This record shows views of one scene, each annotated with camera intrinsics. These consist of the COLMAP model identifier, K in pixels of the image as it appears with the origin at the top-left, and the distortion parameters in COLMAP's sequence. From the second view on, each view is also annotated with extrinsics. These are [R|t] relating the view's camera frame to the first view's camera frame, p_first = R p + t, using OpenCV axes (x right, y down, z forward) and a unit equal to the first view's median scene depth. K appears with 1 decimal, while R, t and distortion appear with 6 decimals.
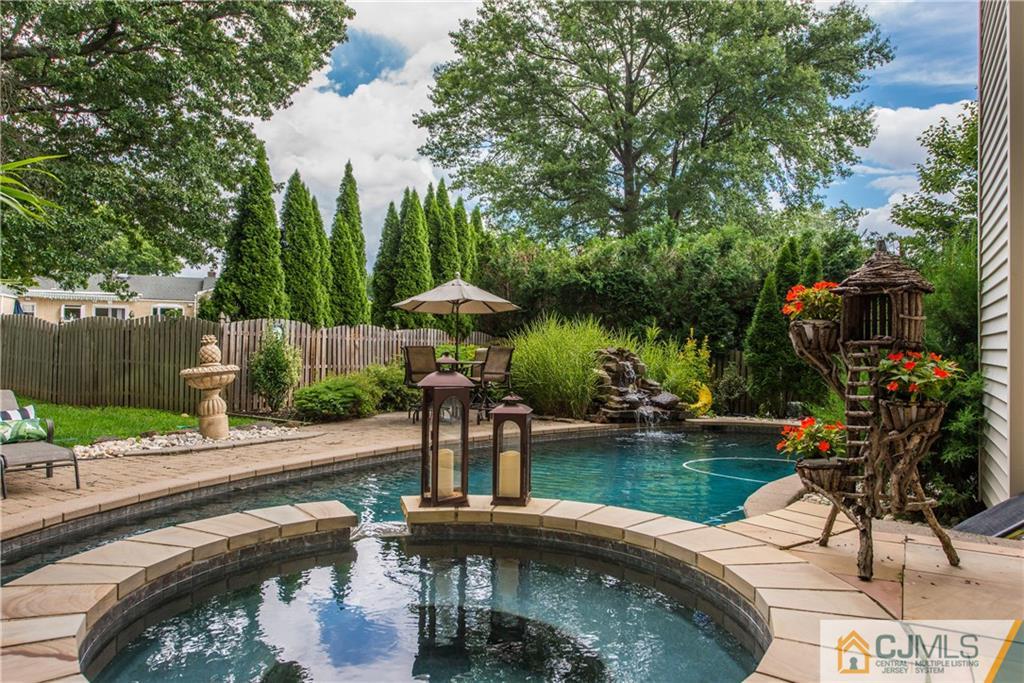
lens RADIAL K [[705.4, 0, 511.3], [0, 705.4, 340.6], [0, 0, 1]] dist [0.005134, 0.000900]
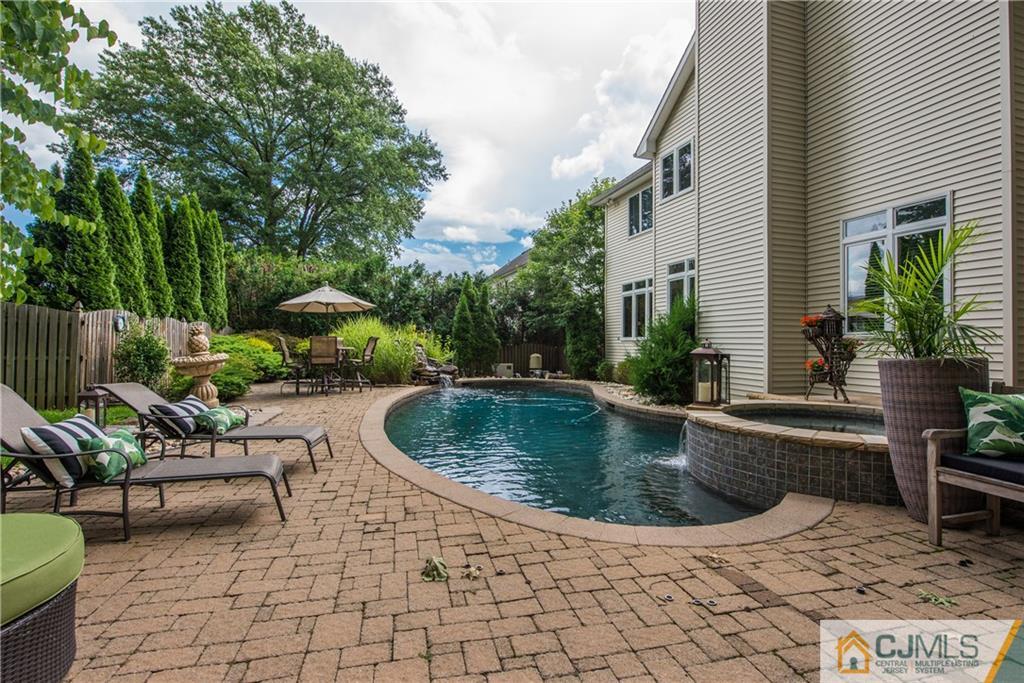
lens RADIAL K [[461.8, 0, 507.6], [0, 461.8, 335.2], [0, 0, 1]] dist [-0.000143, -0.000028]
pose [[0.696190, 0.000316, 0.717857, -0.390696], [-0.005659, 0.999971, 0.005048, -0.000814], [-0.717835, -0.007577, 0.696172, 0.115069]]
